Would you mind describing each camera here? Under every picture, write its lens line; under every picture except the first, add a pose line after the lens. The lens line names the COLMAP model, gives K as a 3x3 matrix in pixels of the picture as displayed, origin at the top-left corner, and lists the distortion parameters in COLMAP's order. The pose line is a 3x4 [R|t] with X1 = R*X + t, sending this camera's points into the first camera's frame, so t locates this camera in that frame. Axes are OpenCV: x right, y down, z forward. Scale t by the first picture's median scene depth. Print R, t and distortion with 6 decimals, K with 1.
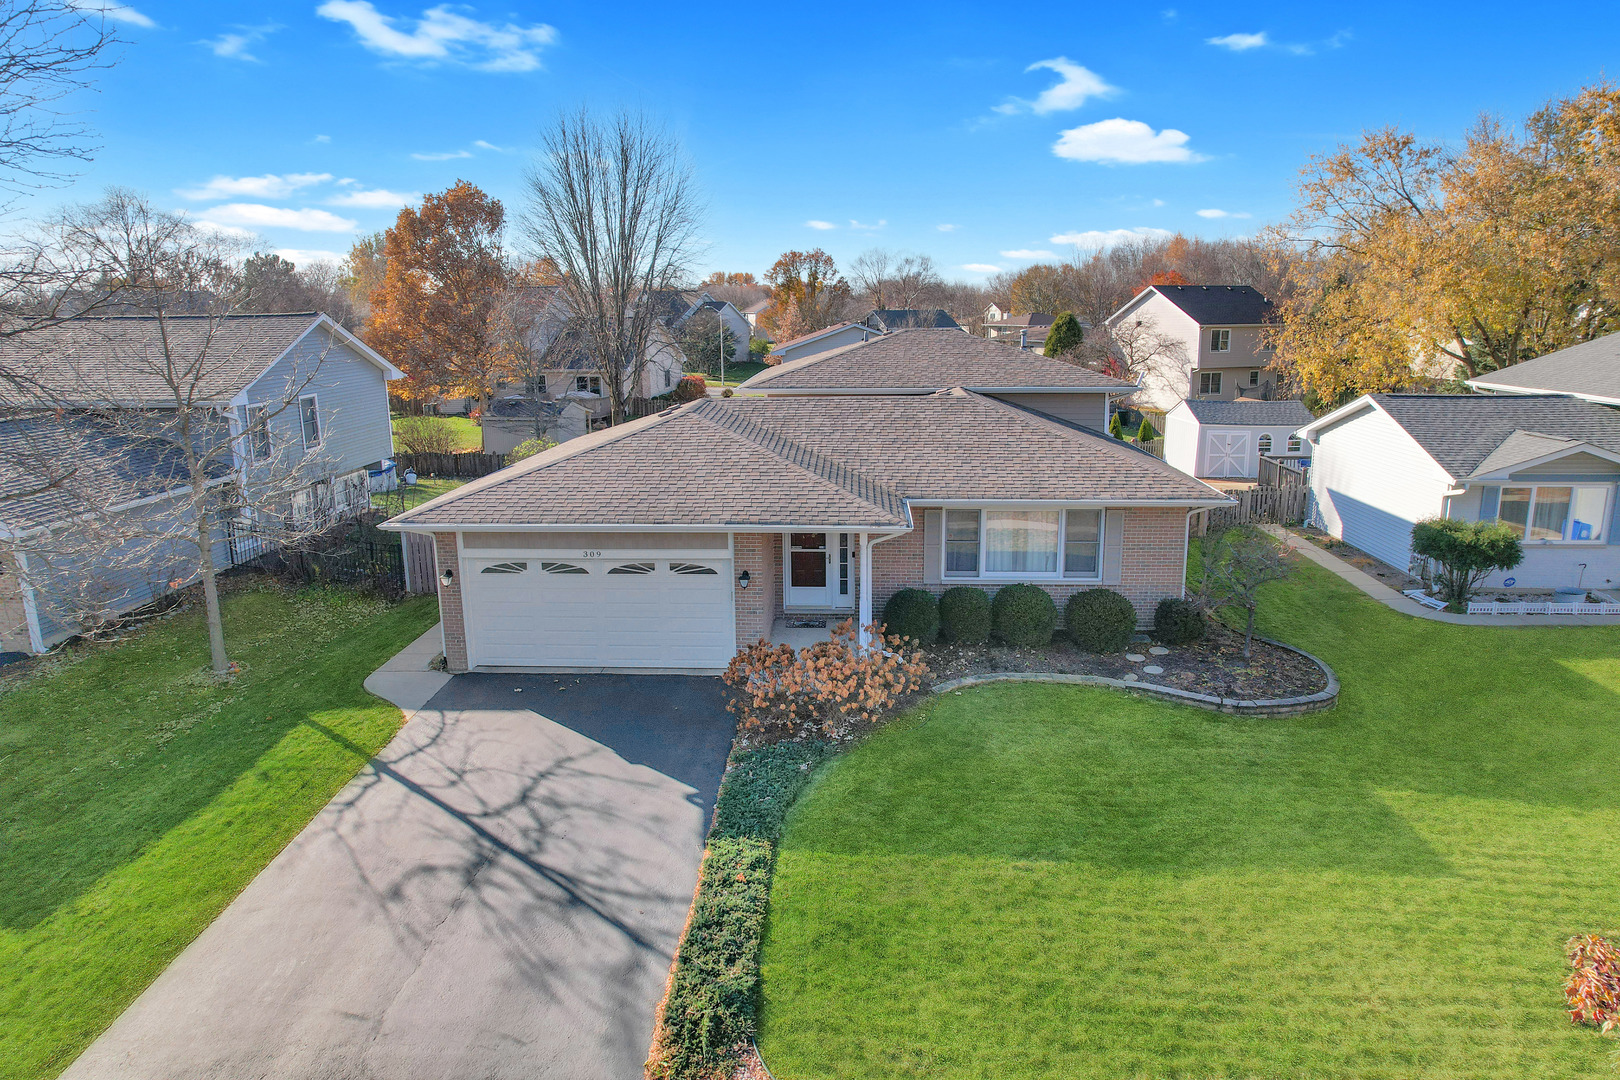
lens RADIAL K [[1027.1, 0, 808.9], [0, 1027.1, 518.9], [0, 0, 1]] dist [-0.084733, 0.087170]
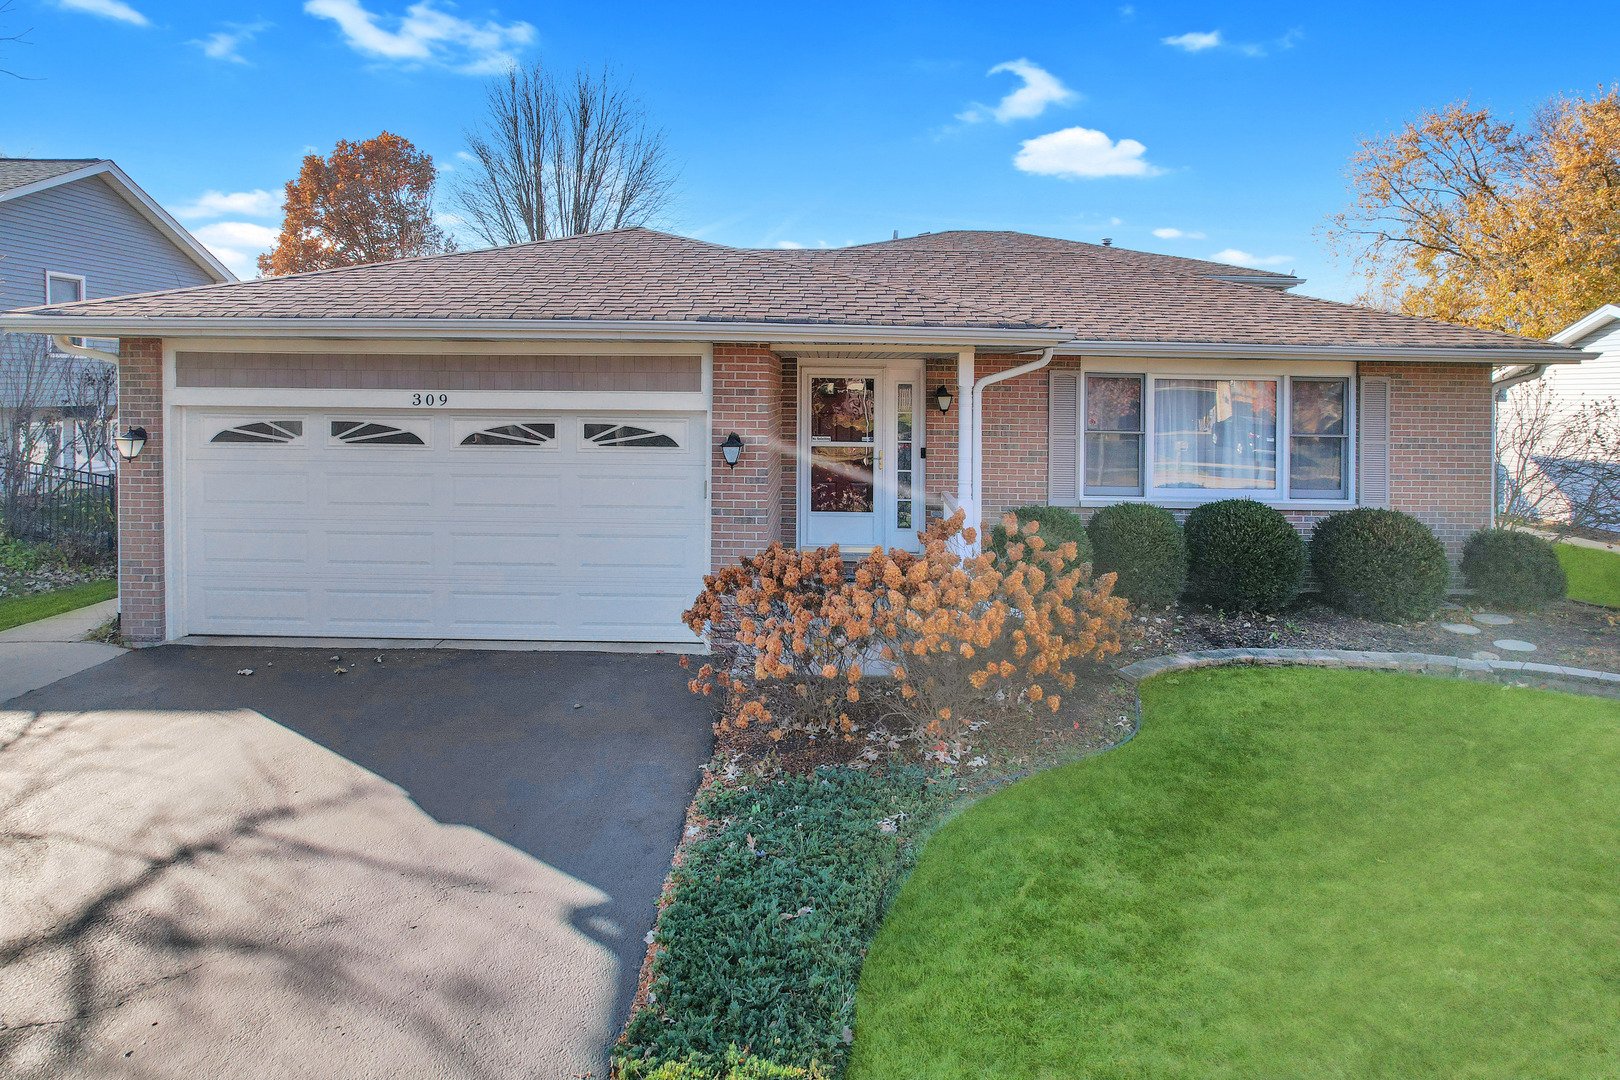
lens RADIAL K [[1032.0, 0, 826.8], [0, 1032.0, 410.4], [0, 0, 1]] dist [-0.033626, 0.020035]
pose [[0.998637, 0.016170, 0.049628, -0.041489], [-0.006285, 0.981136, -0.193218, 0.136651], [-0.051816, 0.192642, 0.979900, 0.495237]]
